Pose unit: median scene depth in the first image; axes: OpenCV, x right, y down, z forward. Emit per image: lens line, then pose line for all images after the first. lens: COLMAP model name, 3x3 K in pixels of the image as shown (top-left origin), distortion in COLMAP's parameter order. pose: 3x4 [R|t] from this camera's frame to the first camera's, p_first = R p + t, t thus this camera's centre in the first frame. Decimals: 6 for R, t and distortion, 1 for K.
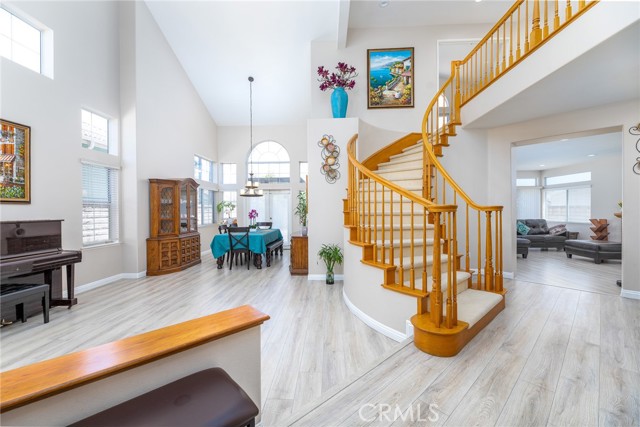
lens RADIAL K [[258.0, 0, 317.1], [0, 258.0, 212.4], [0, 0, 1]] dist [0.000101, -0.000229]
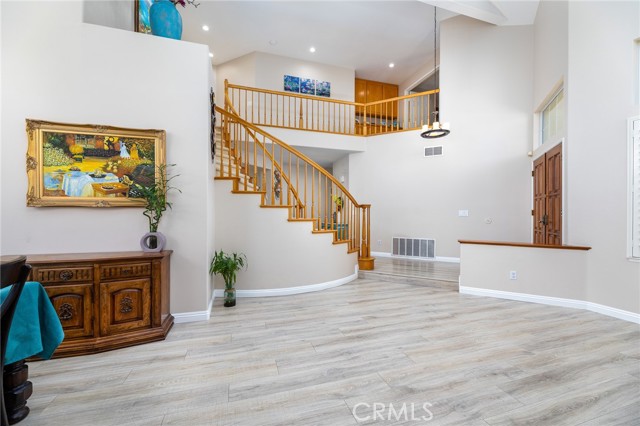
lens RADIAL K [[258.0, 0, 313.0], [0, 258.0, 213.6], [0, 0, 1]] dist [0.000101, -0.000229]
pose [[-0.329909, 0.002599, 0.944009, -0.637078], [0.005981, 0.999982, -0.000662, 0.020494], [-0.943994, 0.005428, -0.329919, 0.920555]]
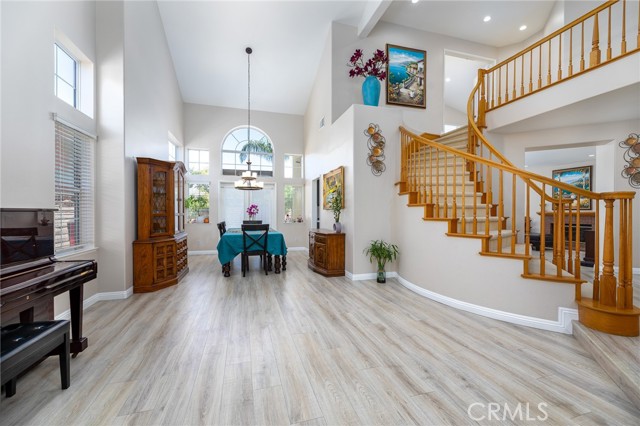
lens RADIAL K [[258.0, 0, 321.1], [0, 258.0, 214.5], [0, 0, 1]] dist [0.000101, -0.000229]
pose [[0.945301, 0.002076, 0.326194, -0.419154], [-0.002657, 0.999996, 0.001337, 0.026295], [-0.326189, -0.002130, 0.945302, 0.167852]]
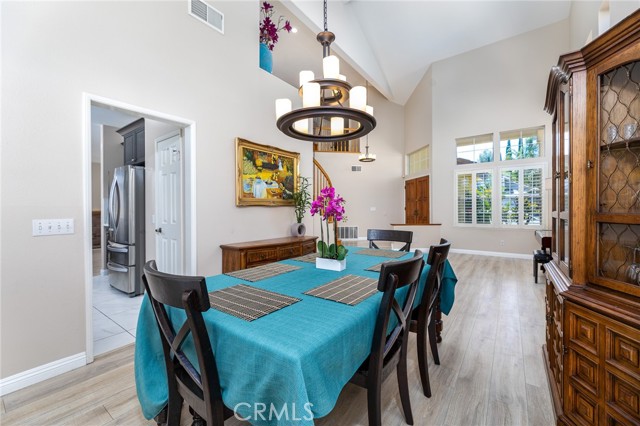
lens RADIAL K [[258.0, 0, 323.2], [0, 258.0, 210.4], [0, 0, 1]] dist [0.000101, -0.000229]
pose [[-0.828854, 0.009802, 0.559379, -0.527973], [0.015342, 0.999869, 0.005213, 0.015424], [-0.559254, 0.012903, -0.828896, 1.616085]]
